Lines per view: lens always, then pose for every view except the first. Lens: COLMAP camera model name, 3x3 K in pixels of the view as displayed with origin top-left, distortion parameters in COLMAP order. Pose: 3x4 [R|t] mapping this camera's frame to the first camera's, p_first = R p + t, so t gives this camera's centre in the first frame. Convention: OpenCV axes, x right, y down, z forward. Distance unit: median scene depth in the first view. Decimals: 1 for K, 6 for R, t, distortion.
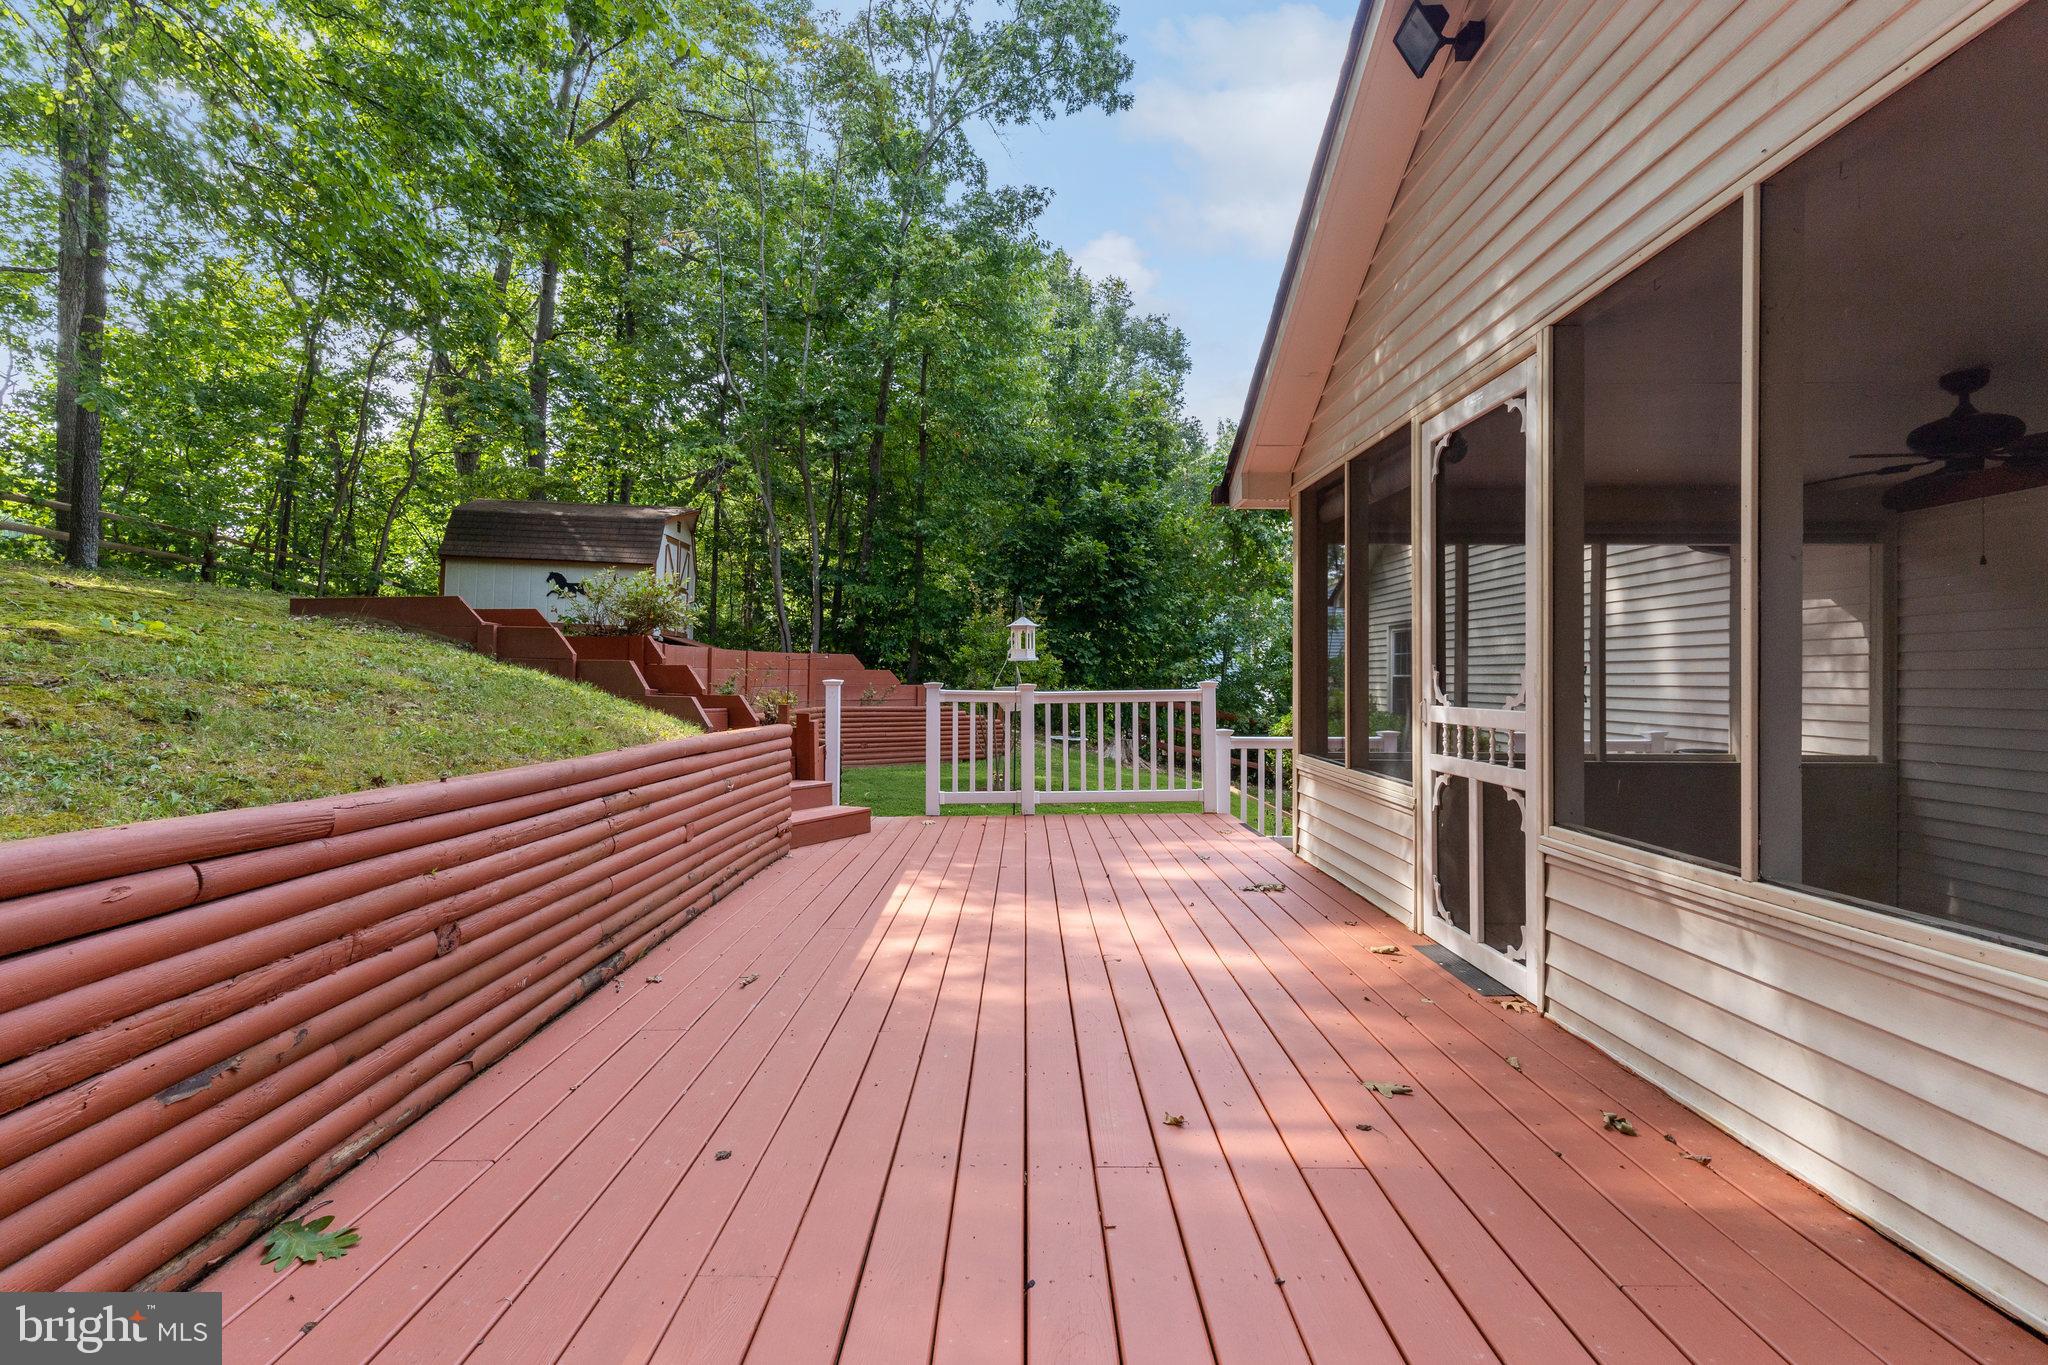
lens RADIAL K [[1008.0, 0, 1007.5], [0, 1008.0, 683.9], [0, 0, 1]] dist [0.000194, -0.000294]
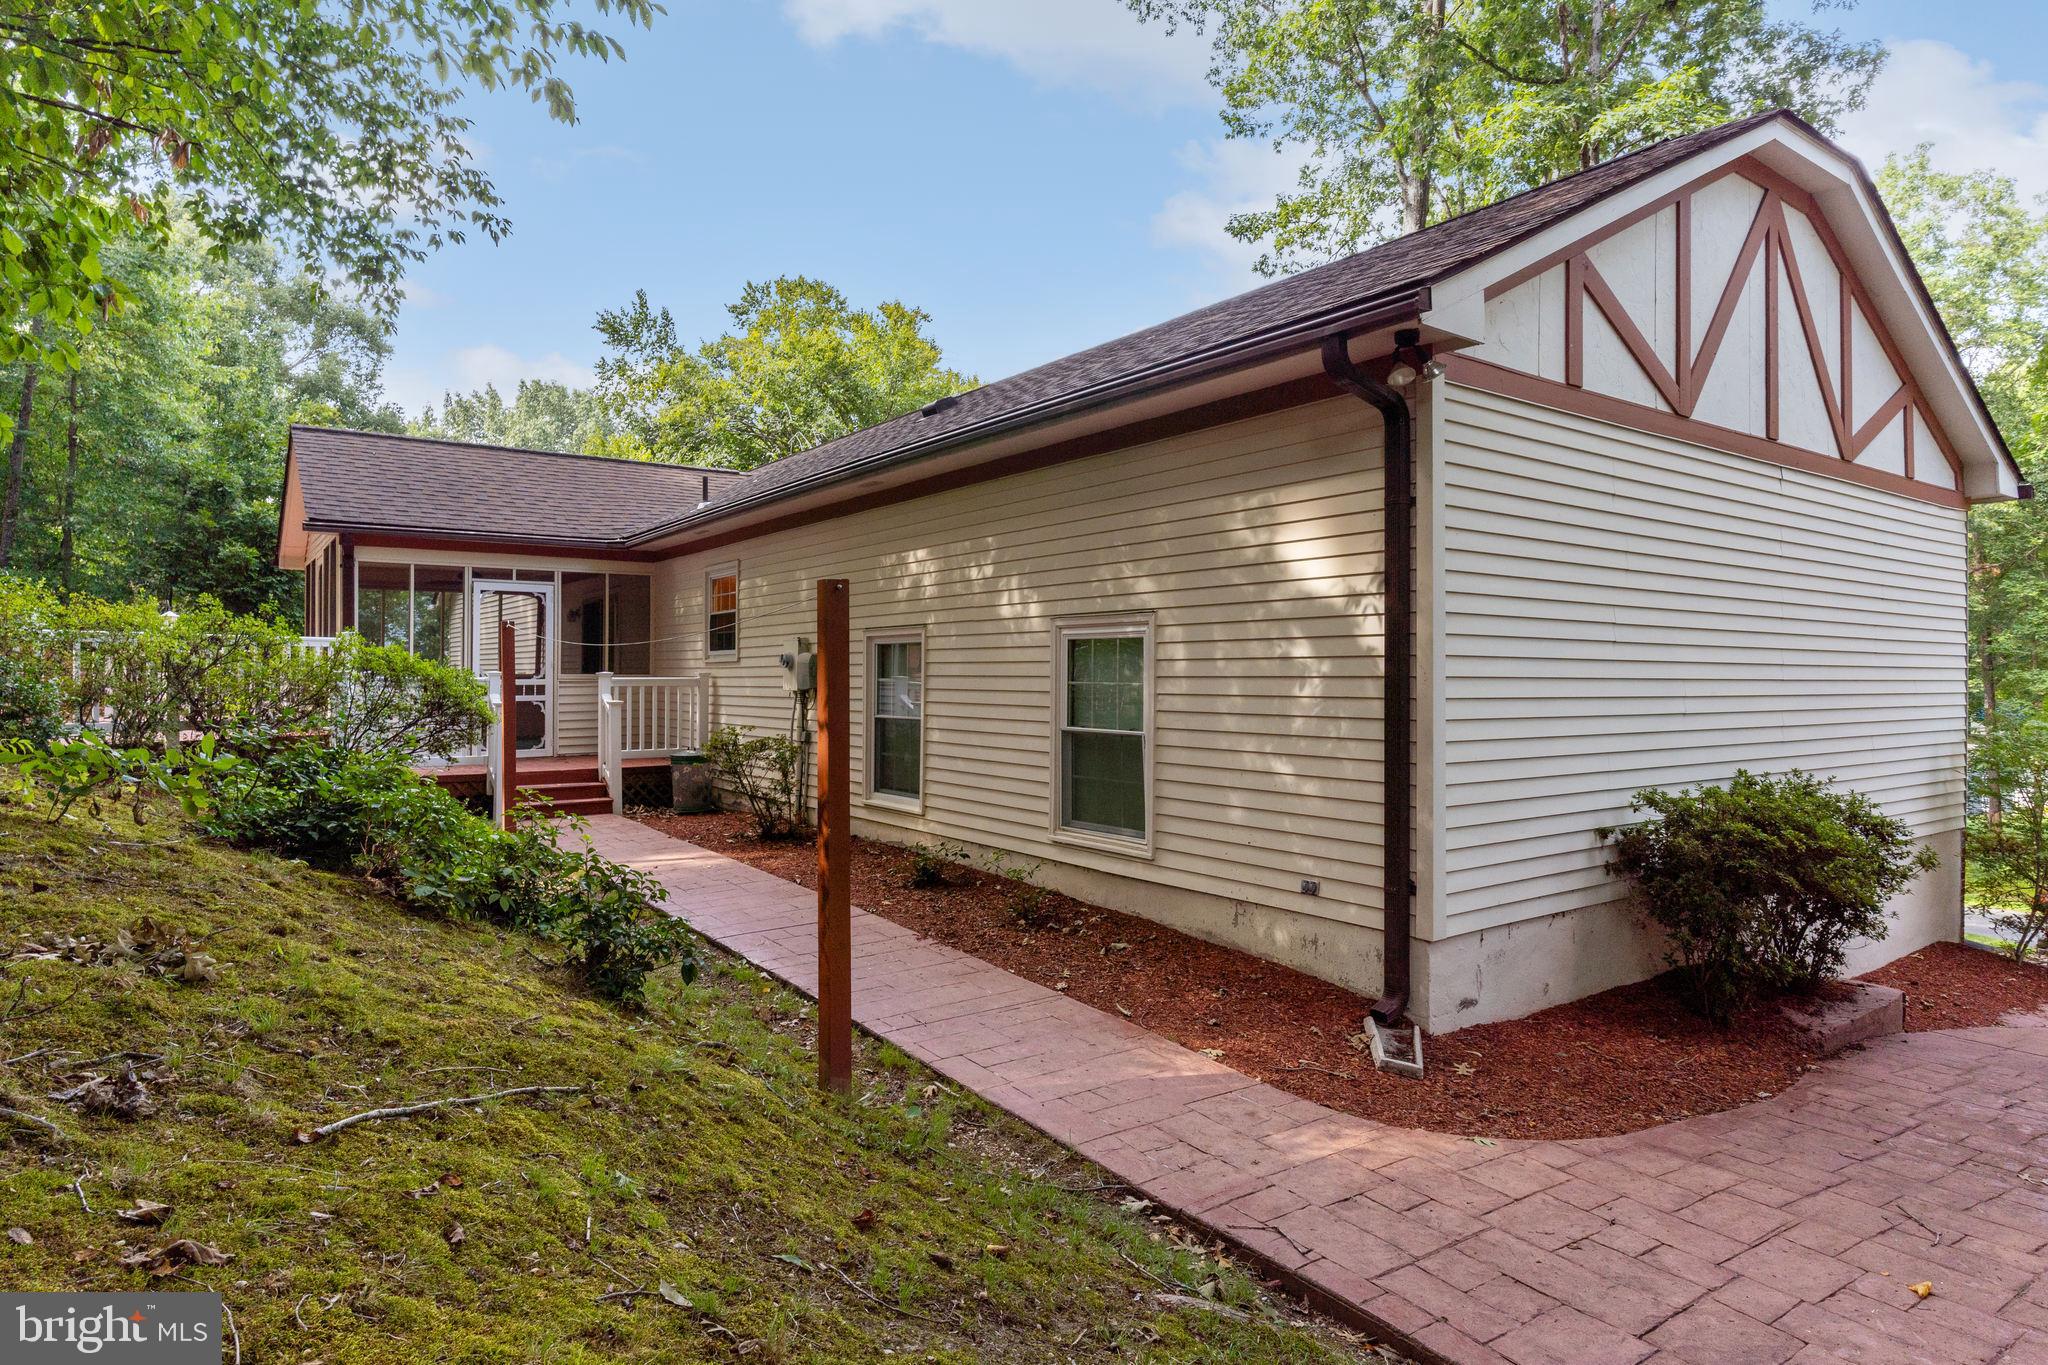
lens RADIAL K [[1185.6, 0, 1024.0], [0, 1185.6, 682.5], [0, 0, 1]] dist [-0.002518, -0.001012]
pose [[0.814488, -0.003525, 0.580170, 0.017217], [0.000379, 0.999985, 0.005544, 0.023958], [-0.580180, -0.004296, 0.814477, -0.792168]]
